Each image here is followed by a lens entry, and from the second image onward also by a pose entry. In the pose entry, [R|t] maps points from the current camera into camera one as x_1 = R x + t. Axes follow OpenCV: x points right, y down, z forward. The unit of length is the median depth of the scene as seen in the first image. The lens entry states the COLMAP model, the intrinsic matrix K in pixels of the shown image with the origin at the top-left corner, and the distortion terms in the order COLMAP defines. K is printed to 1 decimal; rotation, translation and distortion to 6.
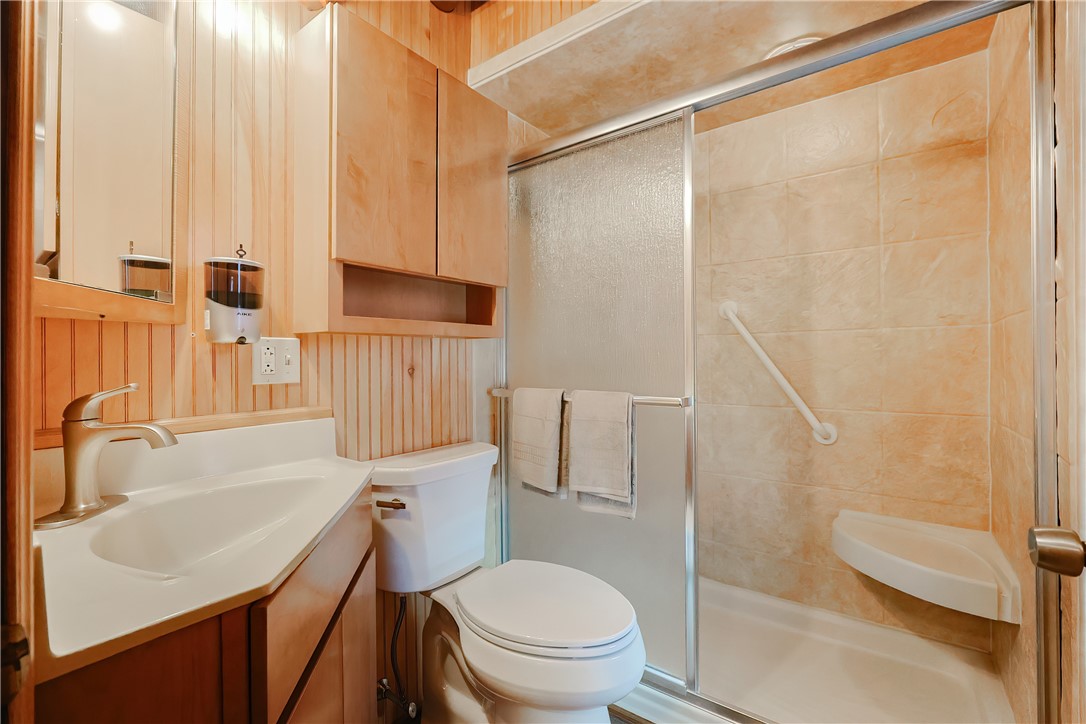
lens RADIAL K [[465.7, 0, 543.0], [0, 465.7, 362.0], [0, 0, 1]] dist [0.000276, -0.000050]
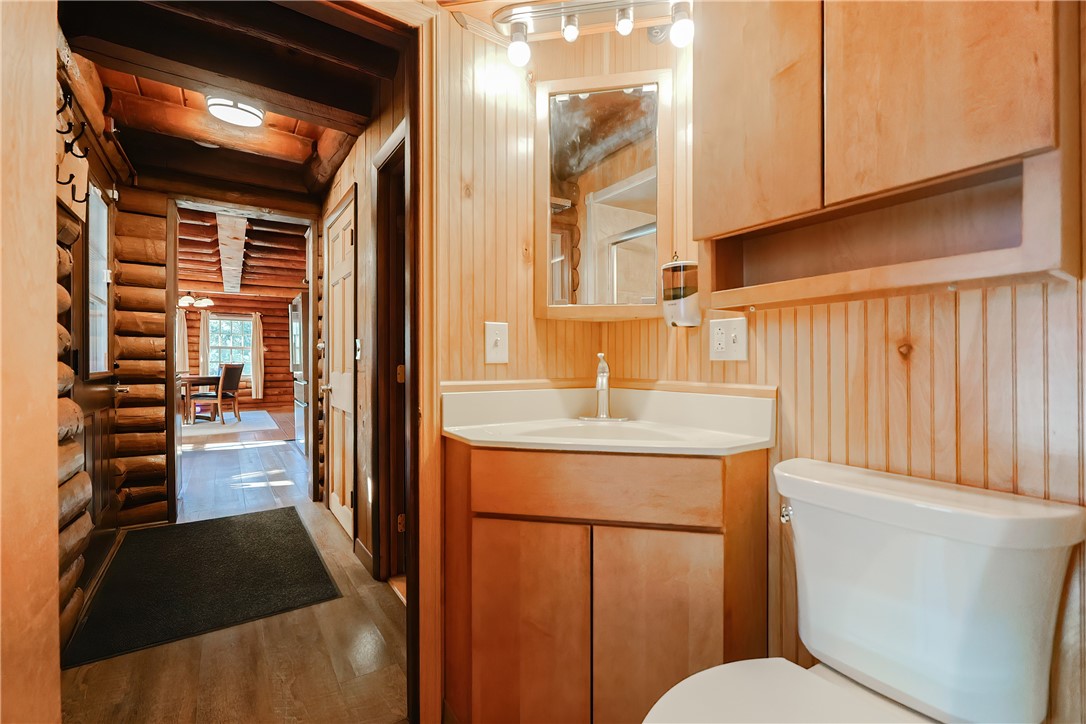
lens RADIAL K [[465.7, 0, 543.0], [0, 465.7, 362.0], [0, 0, 1]] dist [0.000276, -0.000050]
pose [[-0.328804, 0.008293, -0.944362, 0.554672], [-0.006307, 0.999920, 0.010977, 0.036548], [0.944377, 0.009565, -0.328725, 0.834450]]
